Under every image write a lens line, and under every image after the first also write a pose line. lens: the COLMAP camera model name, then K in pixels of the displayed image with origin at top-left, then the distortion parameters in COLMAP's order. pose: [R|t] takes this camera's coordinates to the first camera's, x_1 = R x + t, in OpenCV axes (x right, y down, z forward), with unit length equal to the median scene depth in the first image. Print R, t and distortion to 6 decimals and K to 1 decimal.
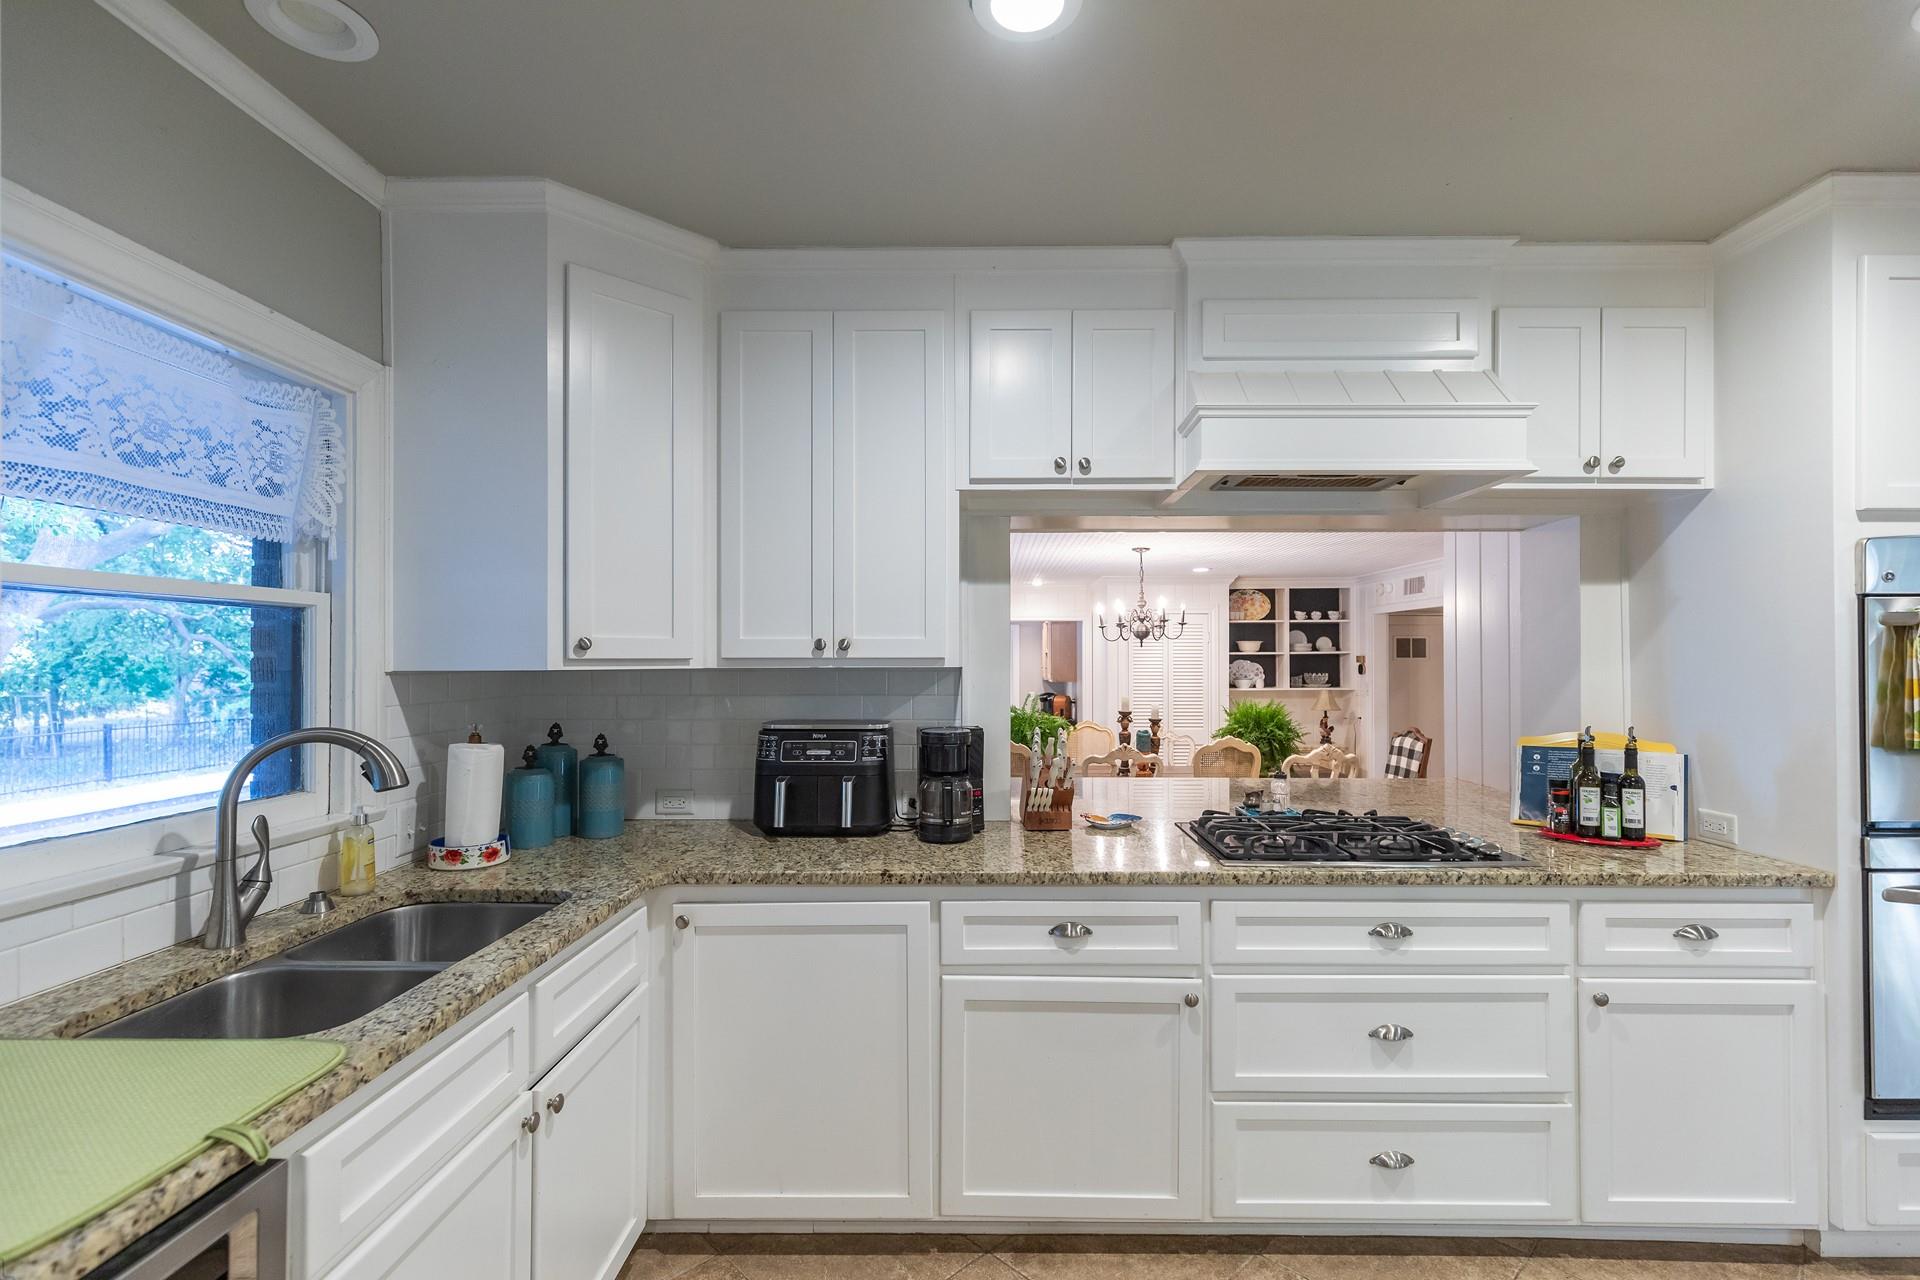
lens RADIAL K [[865.1, 0, 968.1], [0, 865.1, 648.3], [0, 0, 1]] dist [0.010083, 0.000238]
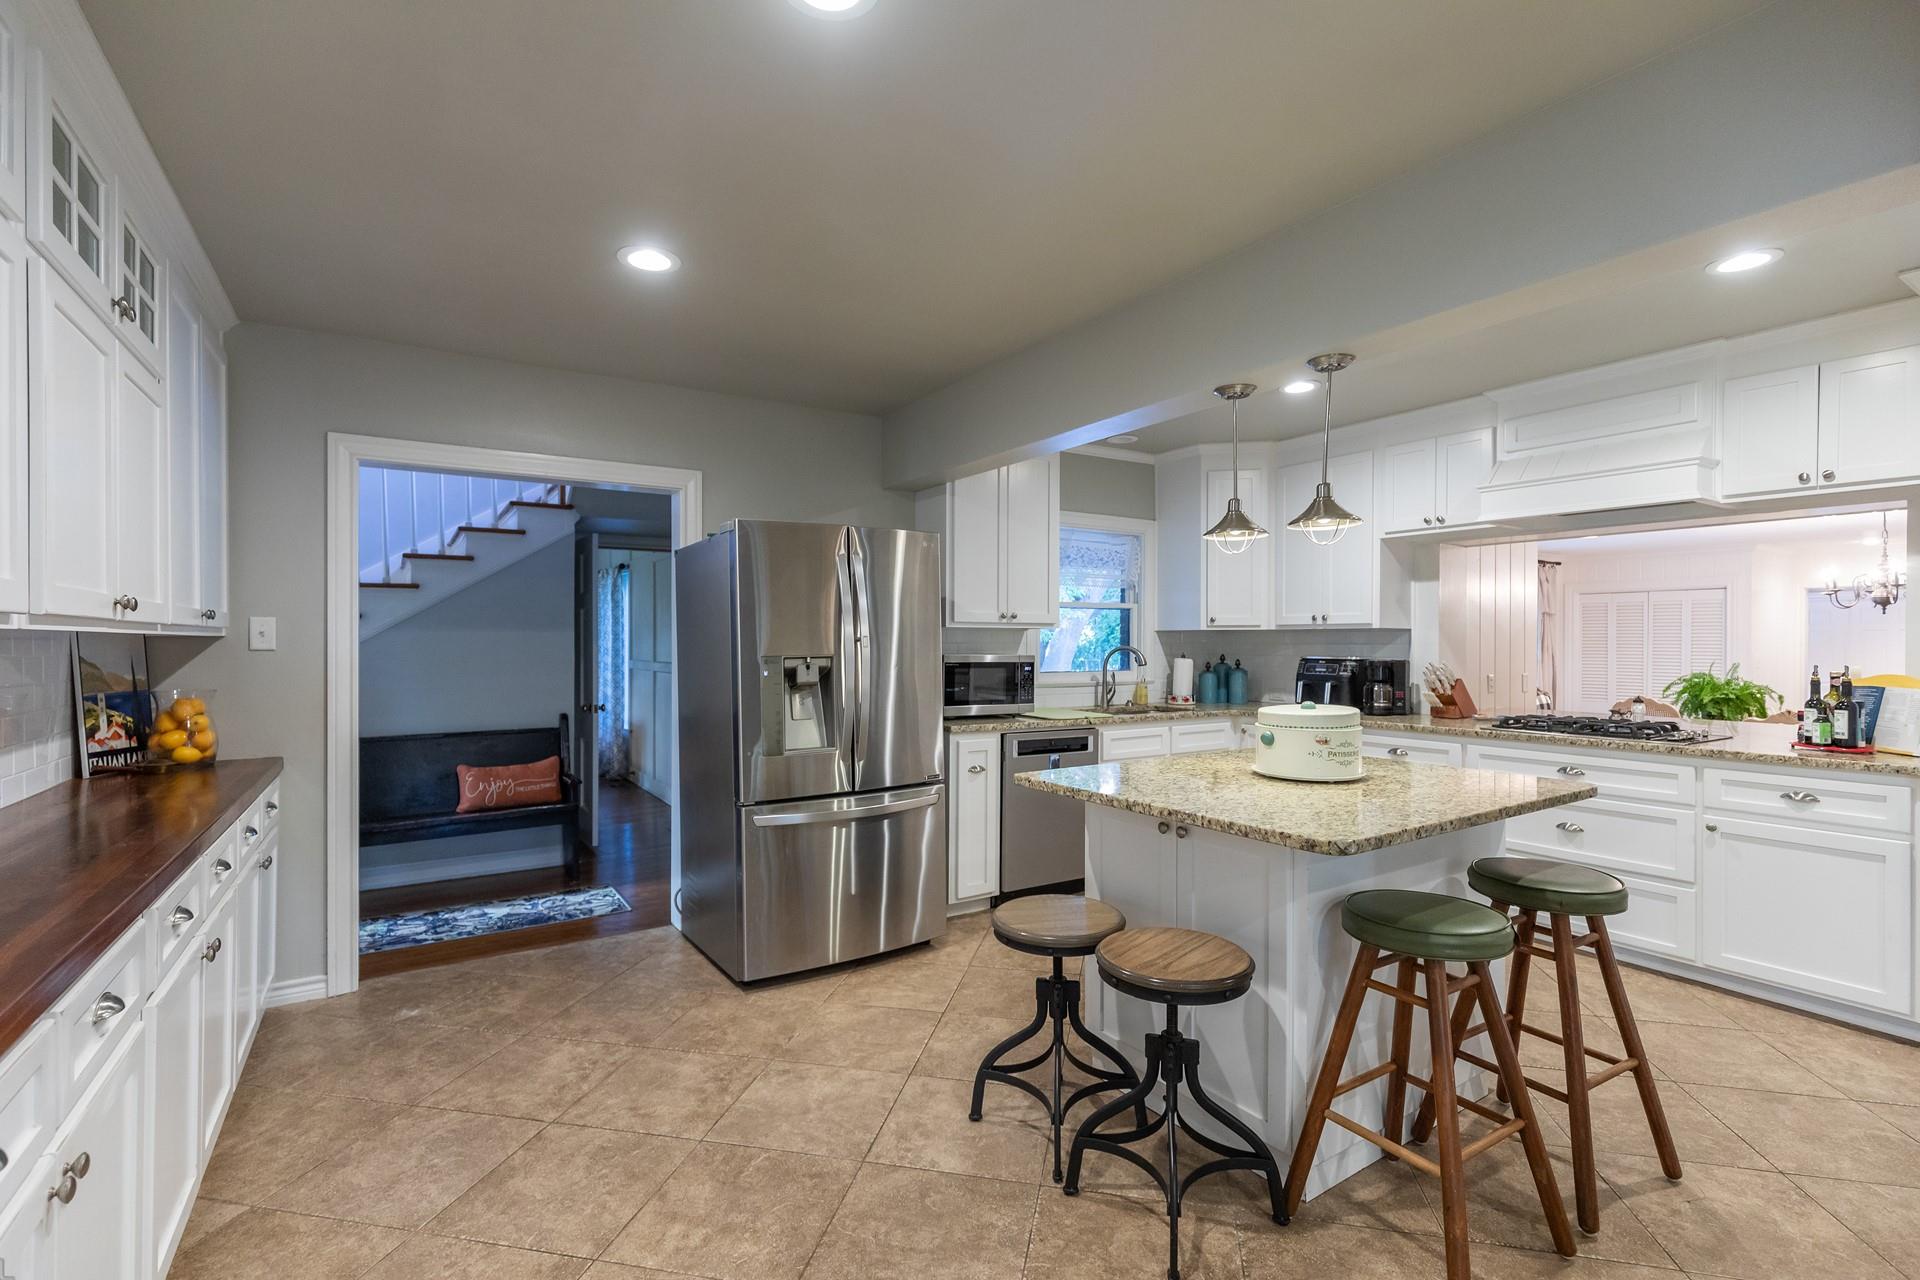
lens RADIAL K [[865.1, 0, 962.3], [0, 865.1, 639.1], [0, 0, 1]] dist [0.010083, 0.000238]
pose [[0.549564, -0.000505, -0.835451, 1.289172], [0.009046, 0.999945, 0.005346, 0.031773], [0.835402, -0.010495, 0.549538, -1.025780]]
